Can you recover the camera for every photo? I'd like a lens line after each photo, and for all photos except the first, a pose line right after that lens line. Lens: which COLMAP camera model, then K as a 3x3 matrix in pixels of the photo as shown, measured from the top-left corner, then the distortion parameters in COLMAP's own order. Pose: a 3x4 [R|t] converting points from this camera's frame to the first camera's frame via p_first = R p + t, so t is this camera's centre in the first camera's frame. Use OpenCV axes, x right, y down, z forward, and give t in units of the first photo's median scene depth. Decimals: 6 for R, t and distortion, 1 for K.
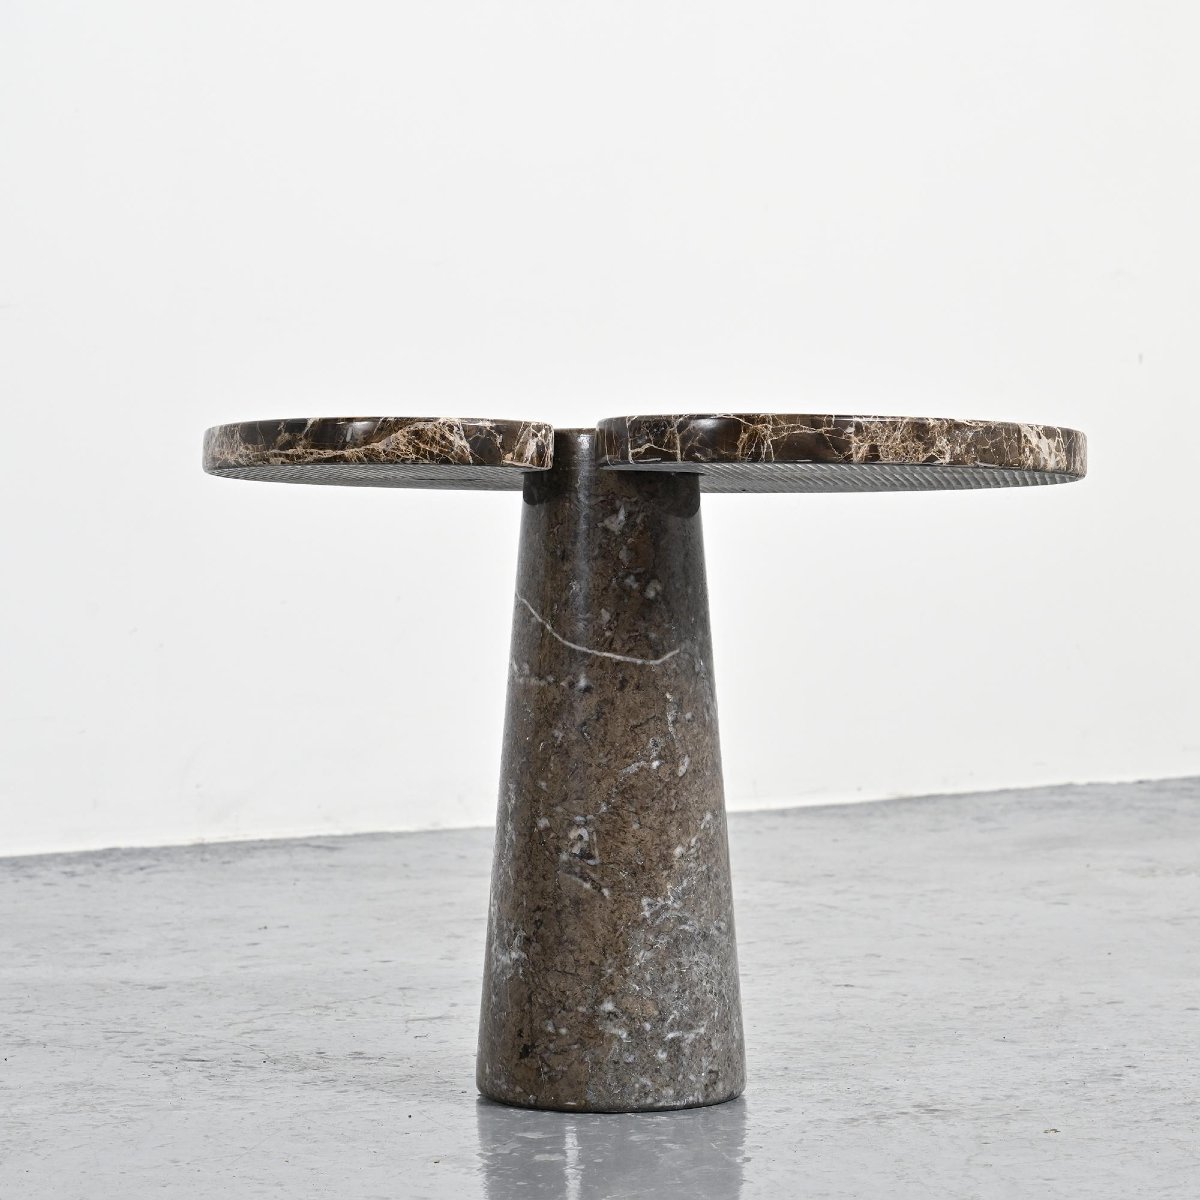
lens RADIAL K [[4115.4, 0, 600.0], [0, 4115.4, 600.0], [0, 0, 1]] dist [-0.055143, -0.826808]
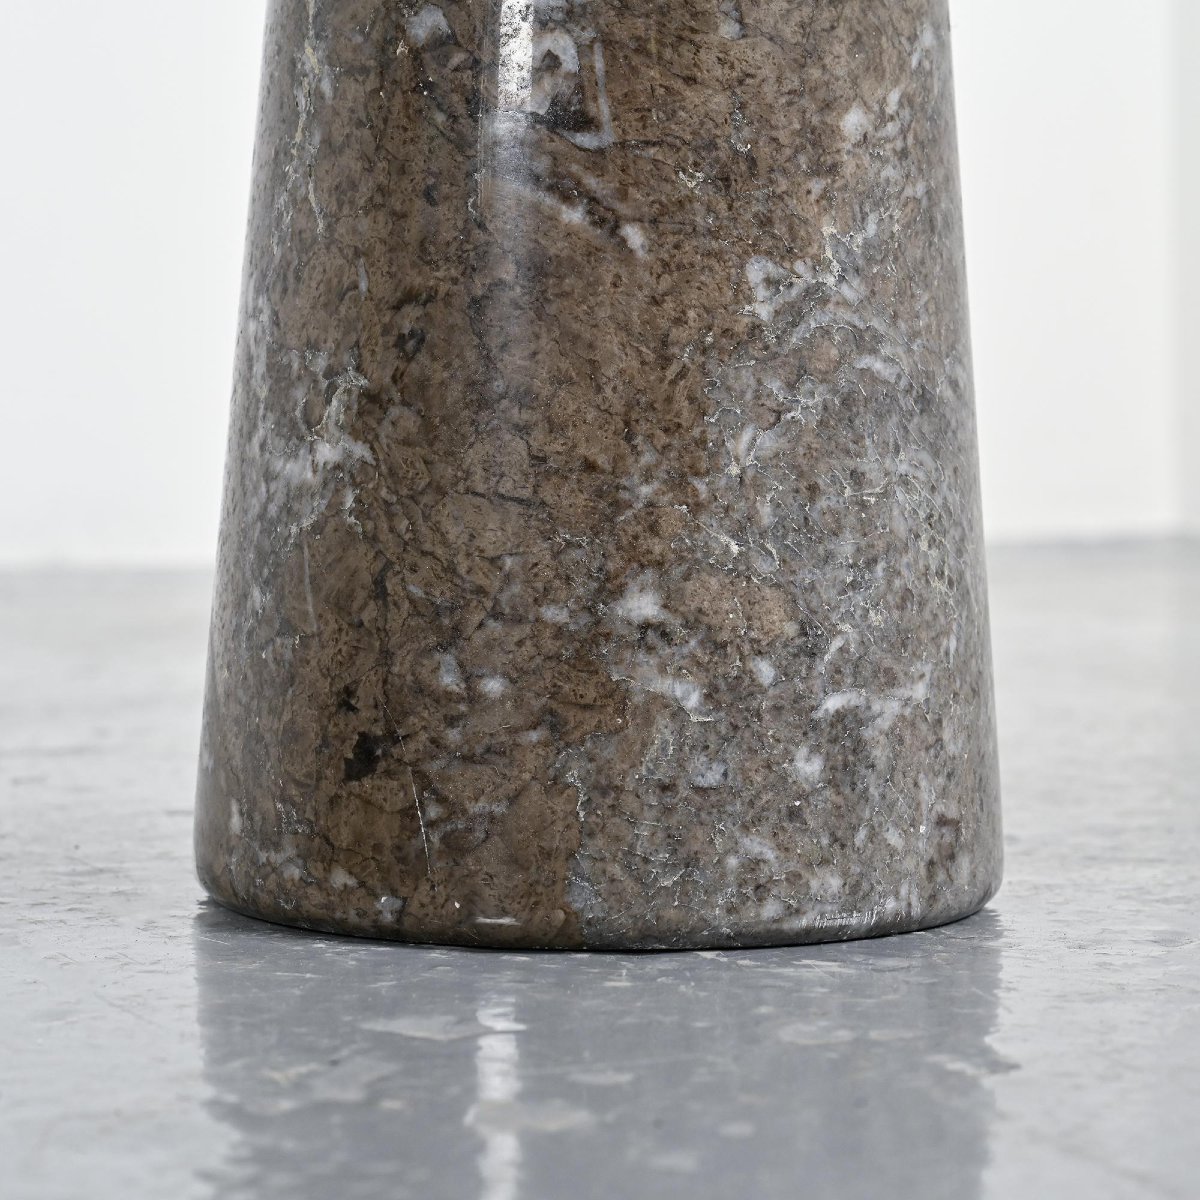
lens RADIAL K [[3433.3, 0, 600.0], [0, 3433.3, 600.0], [0, 0, 1]] dist [-0.038996, -0.243352]
pose [[0.992898, 0.005934, 0.118822, -0.031504], [-0.007412, 0.999901, 0.011996, 0.095009], [-0.118739, -0.012792, 0.992843, 0.742370]]
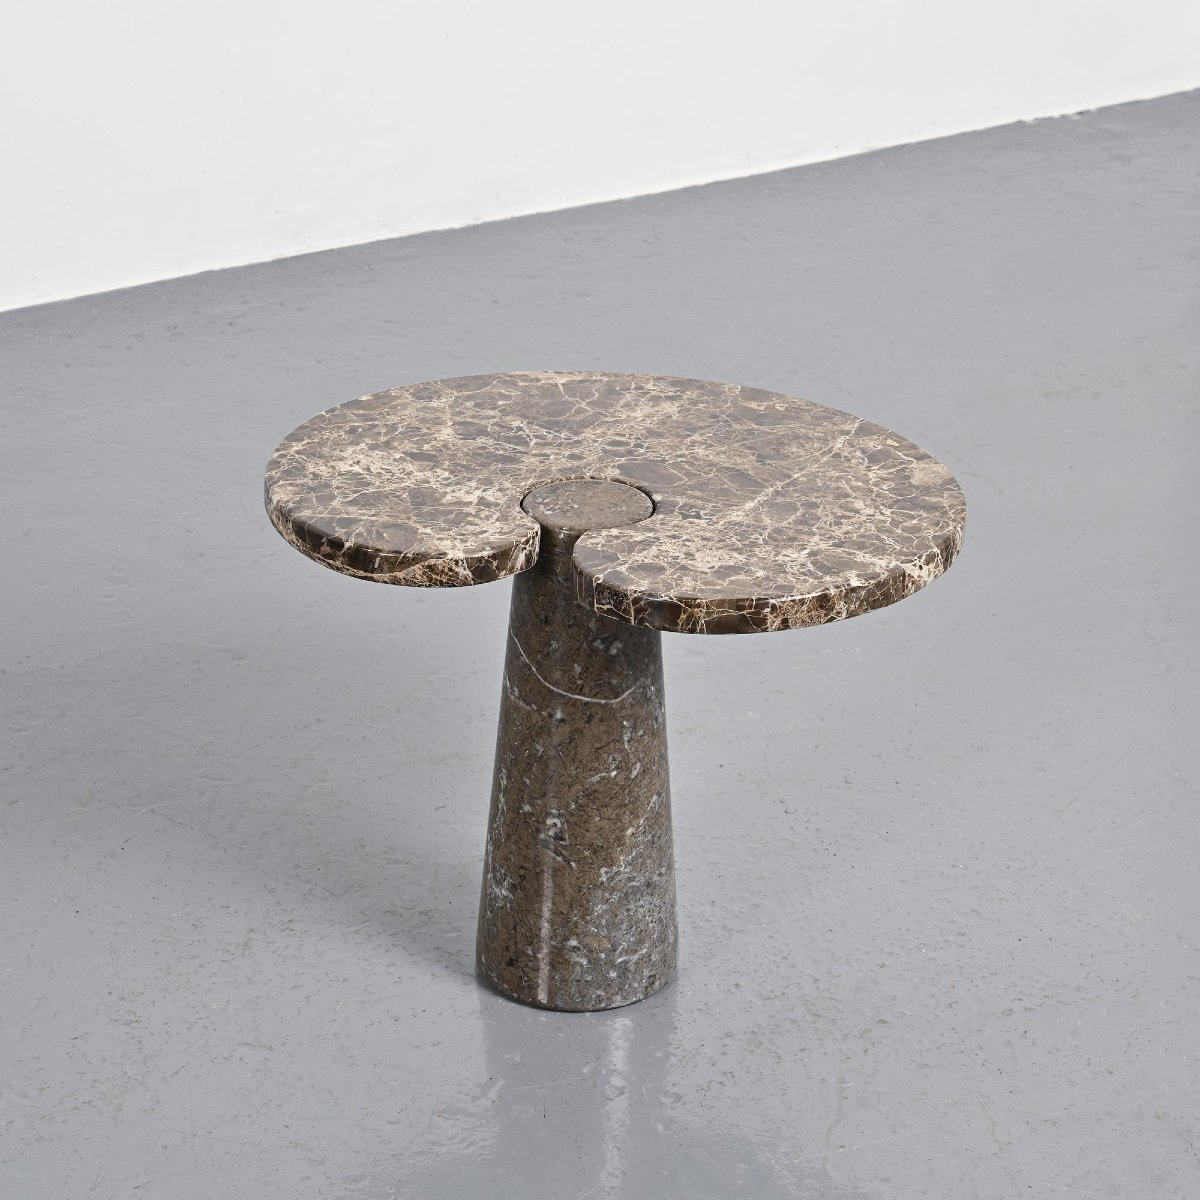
lens RADIAL K [[3673.6, 0, 600.0], [0, 3673.6, 600.0], [0, 0, 1]] dist [-0.024570, 0.134542]
pose [[0.999480, 0.029800, -0.012347, 0.021897], [-0.022446, 0.917420, 0.397288, -0.472666], [0.023167, -0.396804, 0.917611, -0.044611]]
